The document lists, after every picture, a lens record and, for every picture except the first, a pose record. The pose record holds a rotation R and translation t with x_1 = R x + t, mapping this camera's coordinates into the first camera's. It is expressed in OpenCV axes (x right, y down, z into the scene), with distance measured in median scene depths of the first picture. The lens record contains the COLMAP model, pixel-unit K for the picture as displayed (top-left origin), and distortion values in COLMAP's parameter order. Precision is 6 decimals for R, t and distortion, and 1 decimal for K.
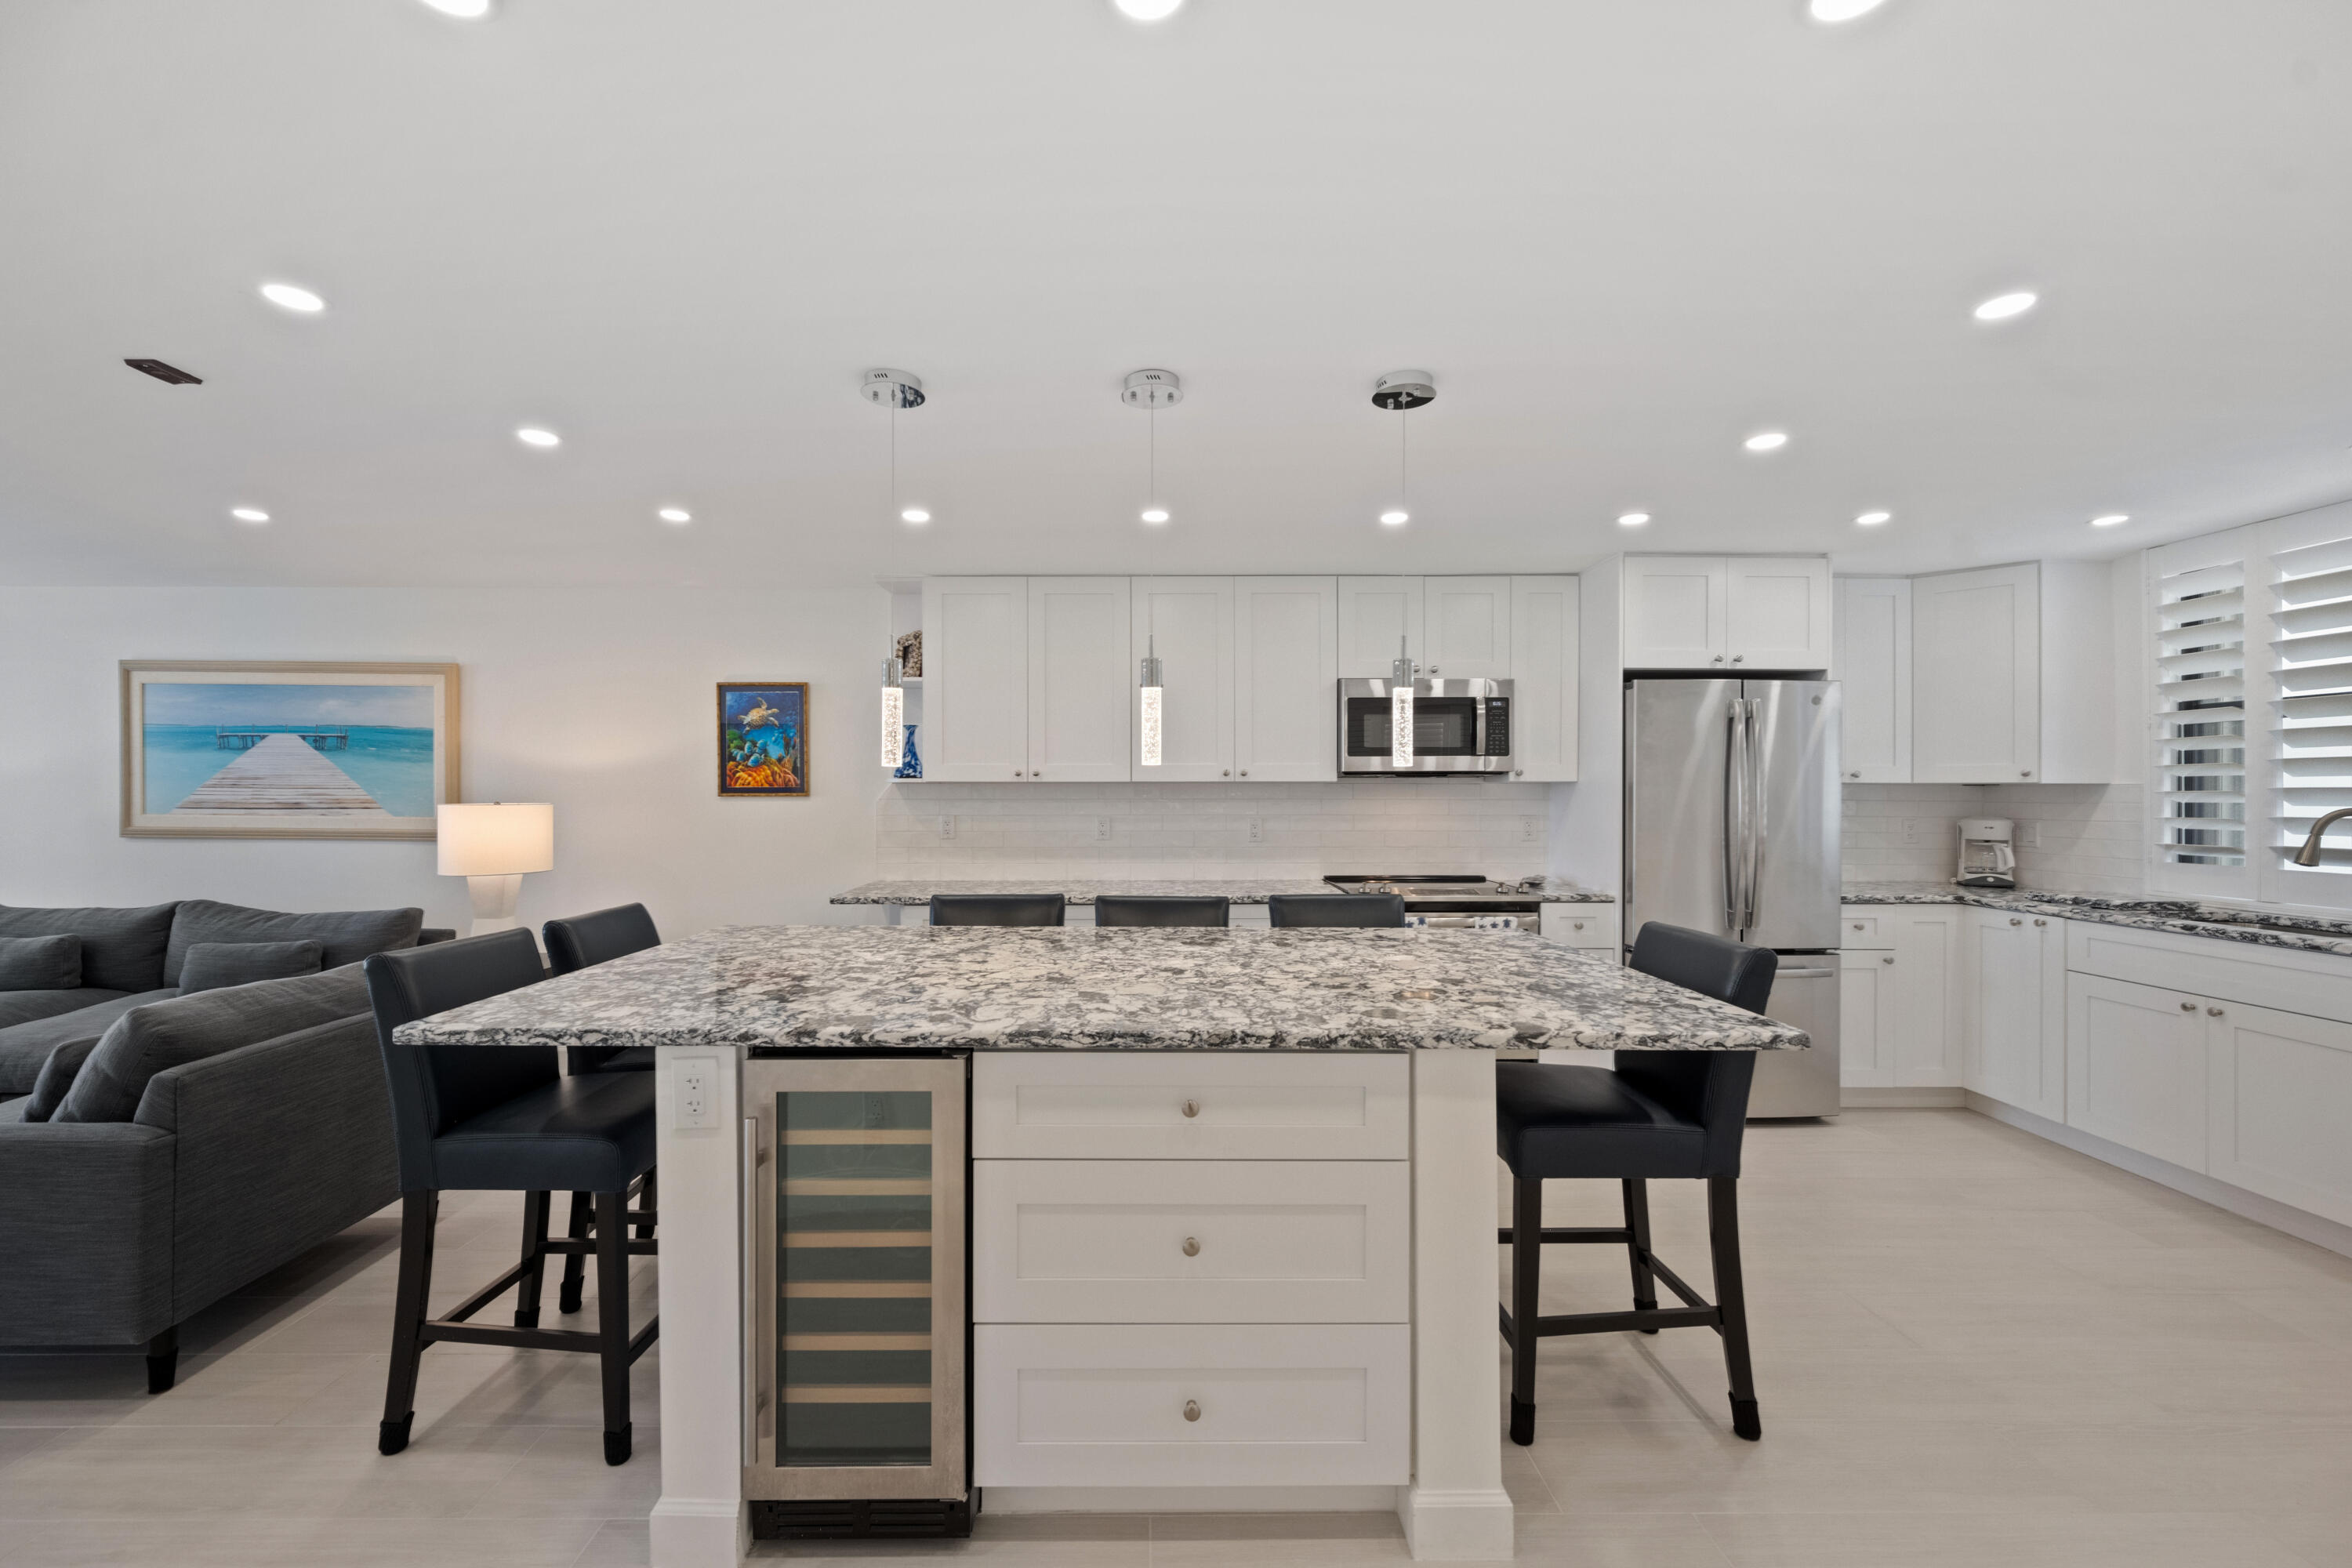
lens RADIAL K [[918.9, 0, 1142.3], [0, 918.9, 792.4], [0, 0, 1]] dist [0.000101, 0.000009]
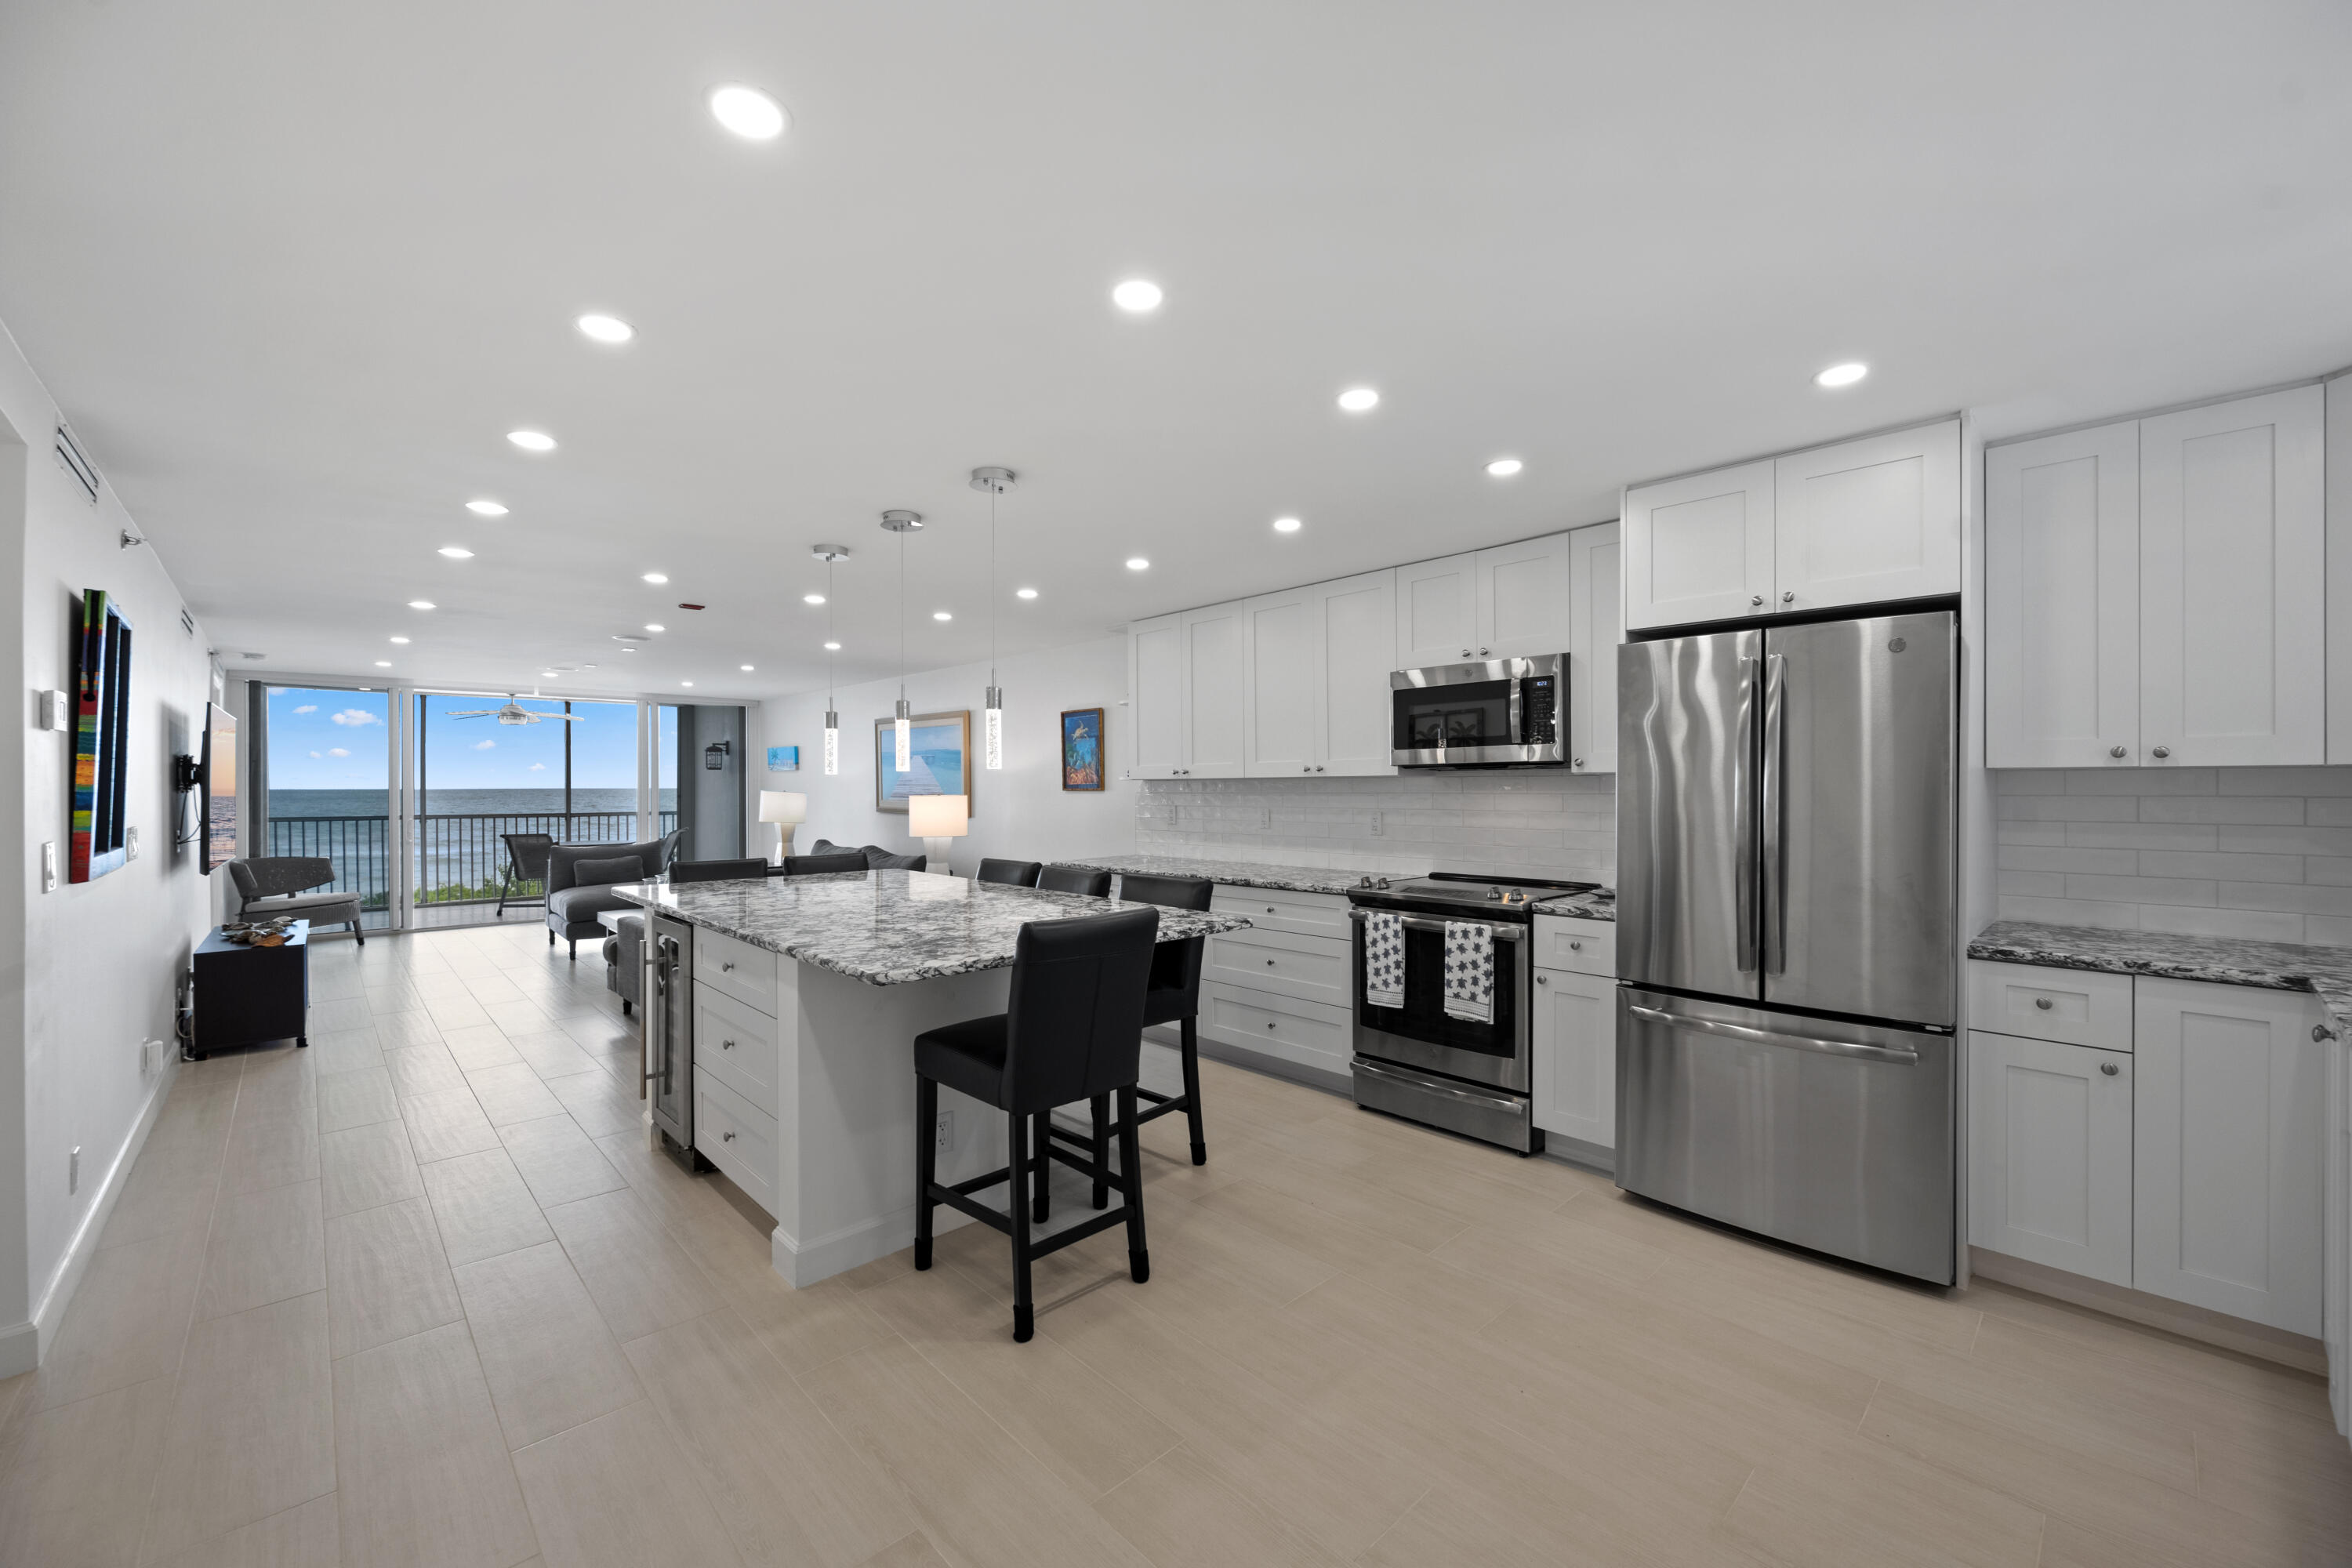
lens RADIAL K [[931.7, 0, 1175.7], [0, 931.7, 790.0], [0, 0, 1]] dist [0.000577, 0.000165]
pose [[0.680996, -0.001380, -0.732286, 0.788961], [0.007935, 0.999953, 0.005495, -0.003691], [0.732244, -0.009553, 0.680975, 0.145511]]
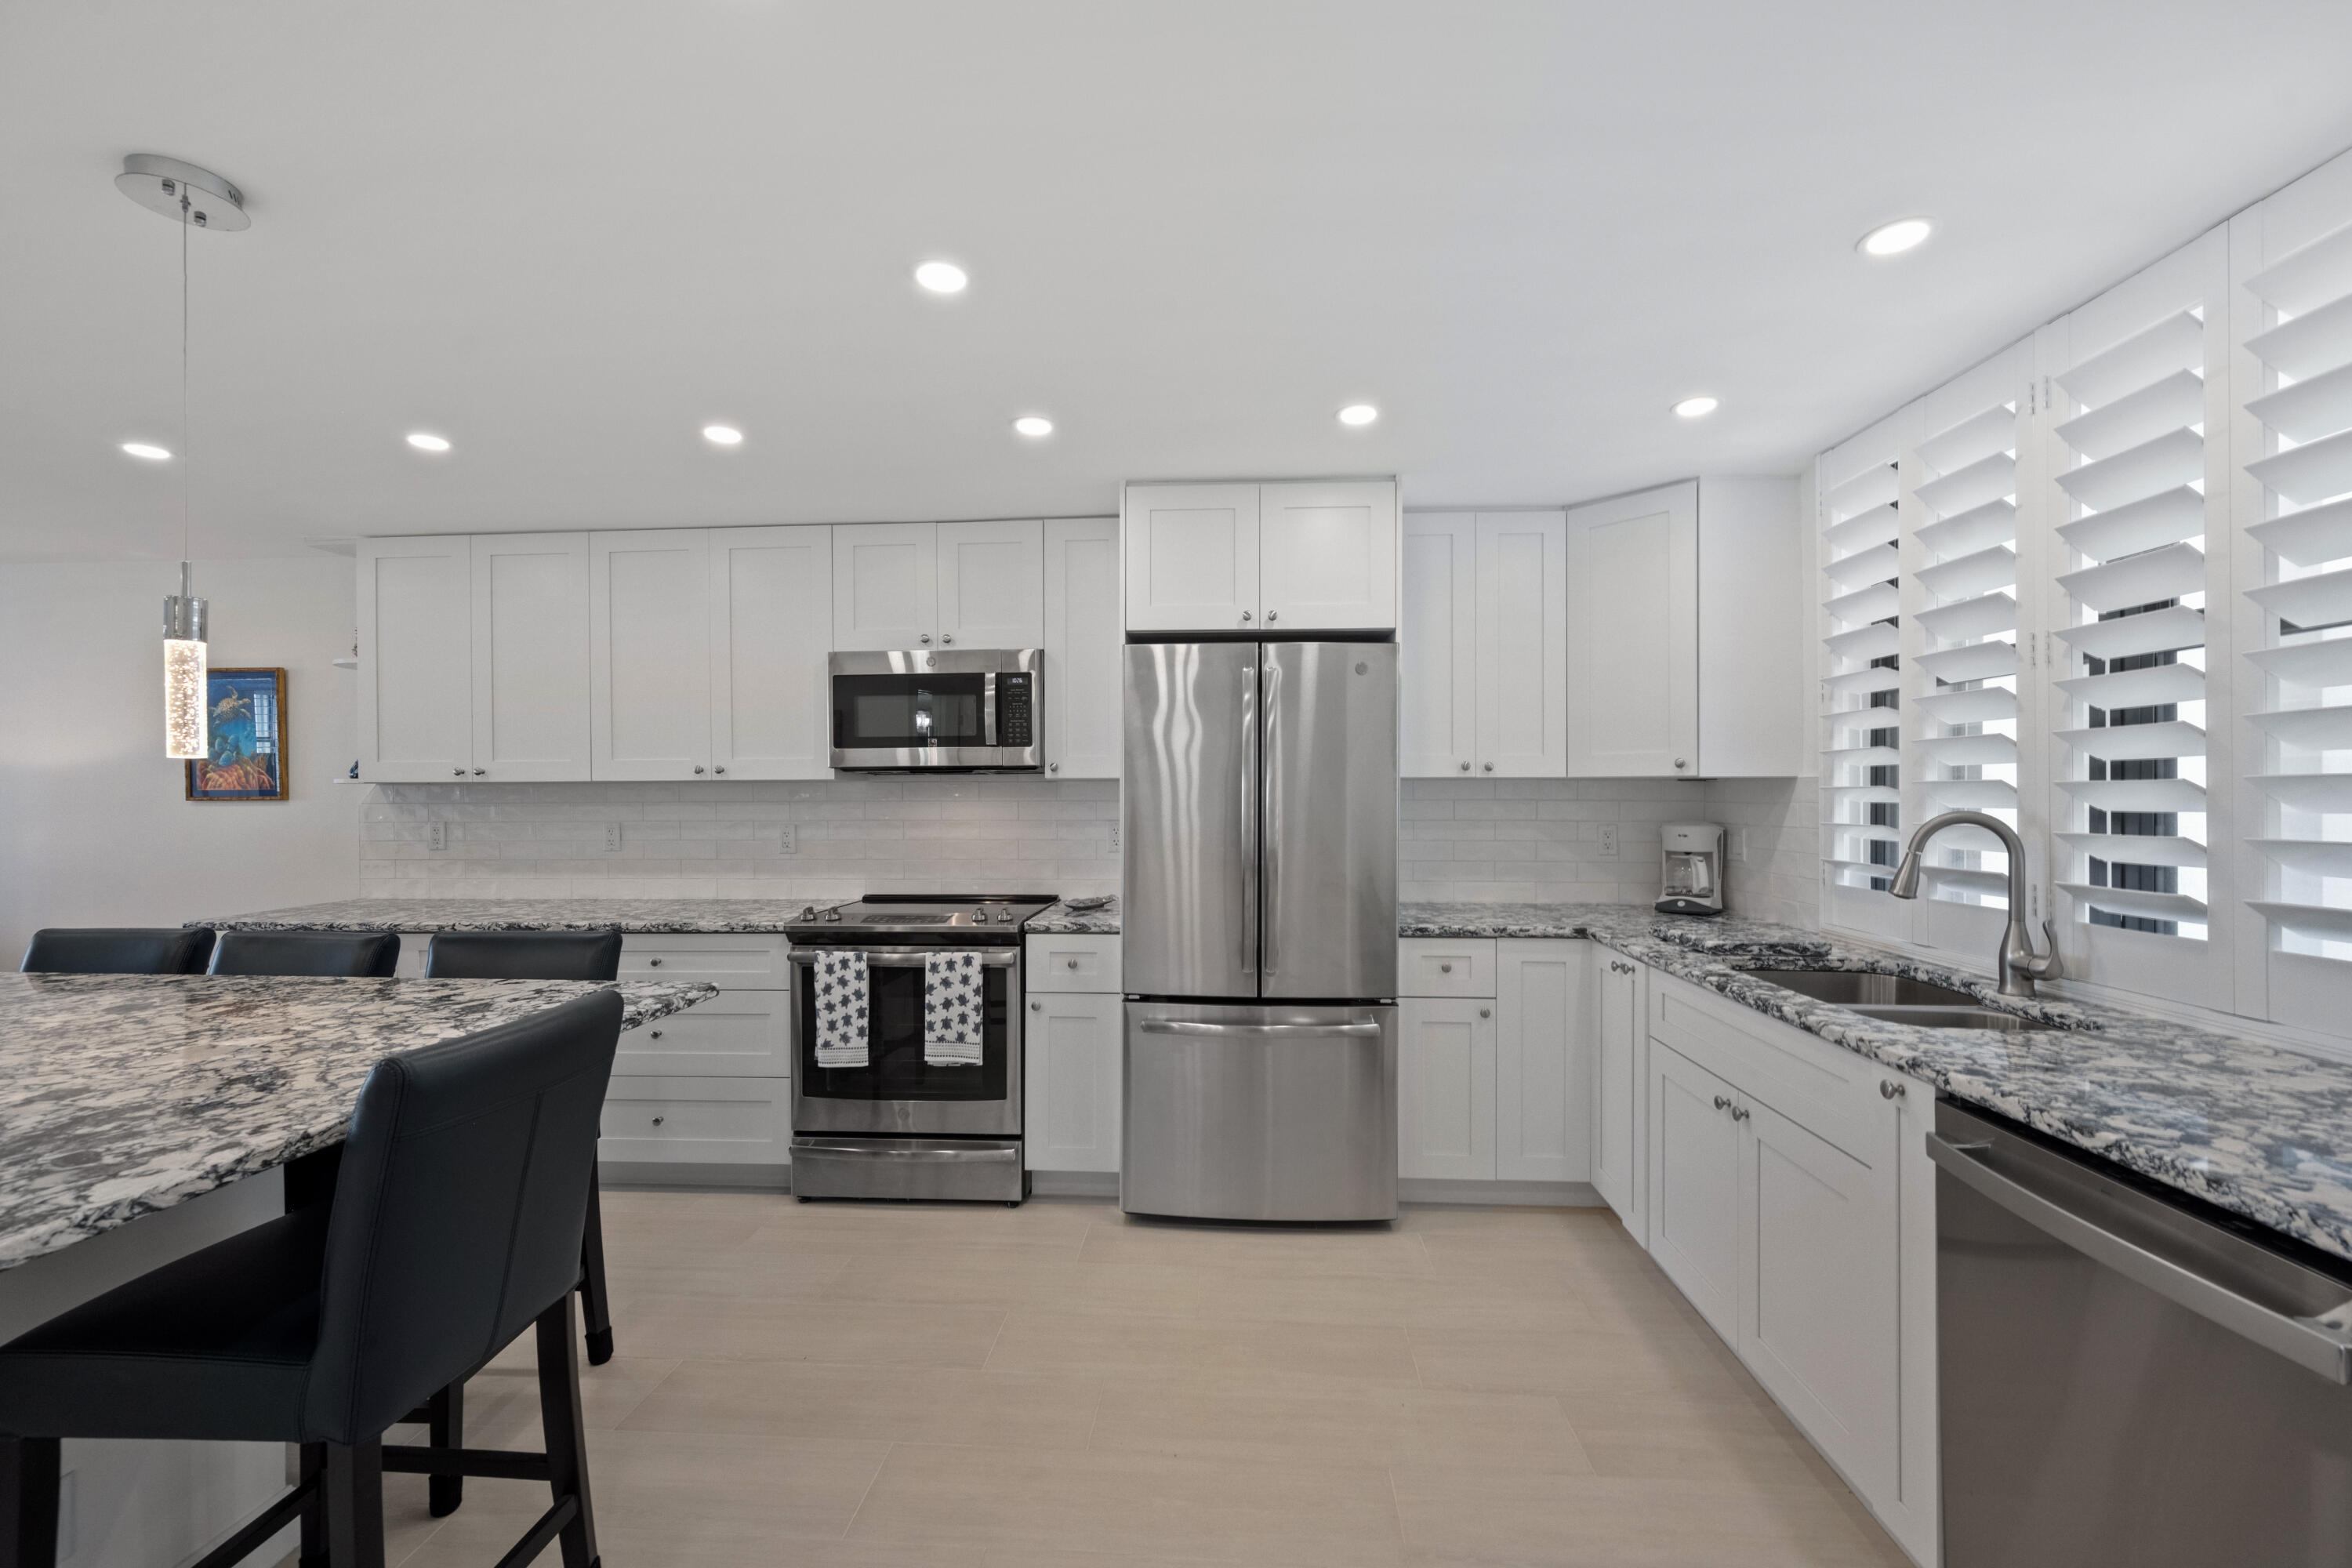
lens RADIAL K [[957.3, 0, 1175.9], [0, 957.3, 792.3], [0, 0, 1]] dist [-0.001192, 0.003244]
pose [[0.997131, -0.005049, -0.075522, 0.580077], [0.005431, 0.999973, 0.004858, -0.003332], [0.075495, -0.005255, 0.997132, 0.185393]]
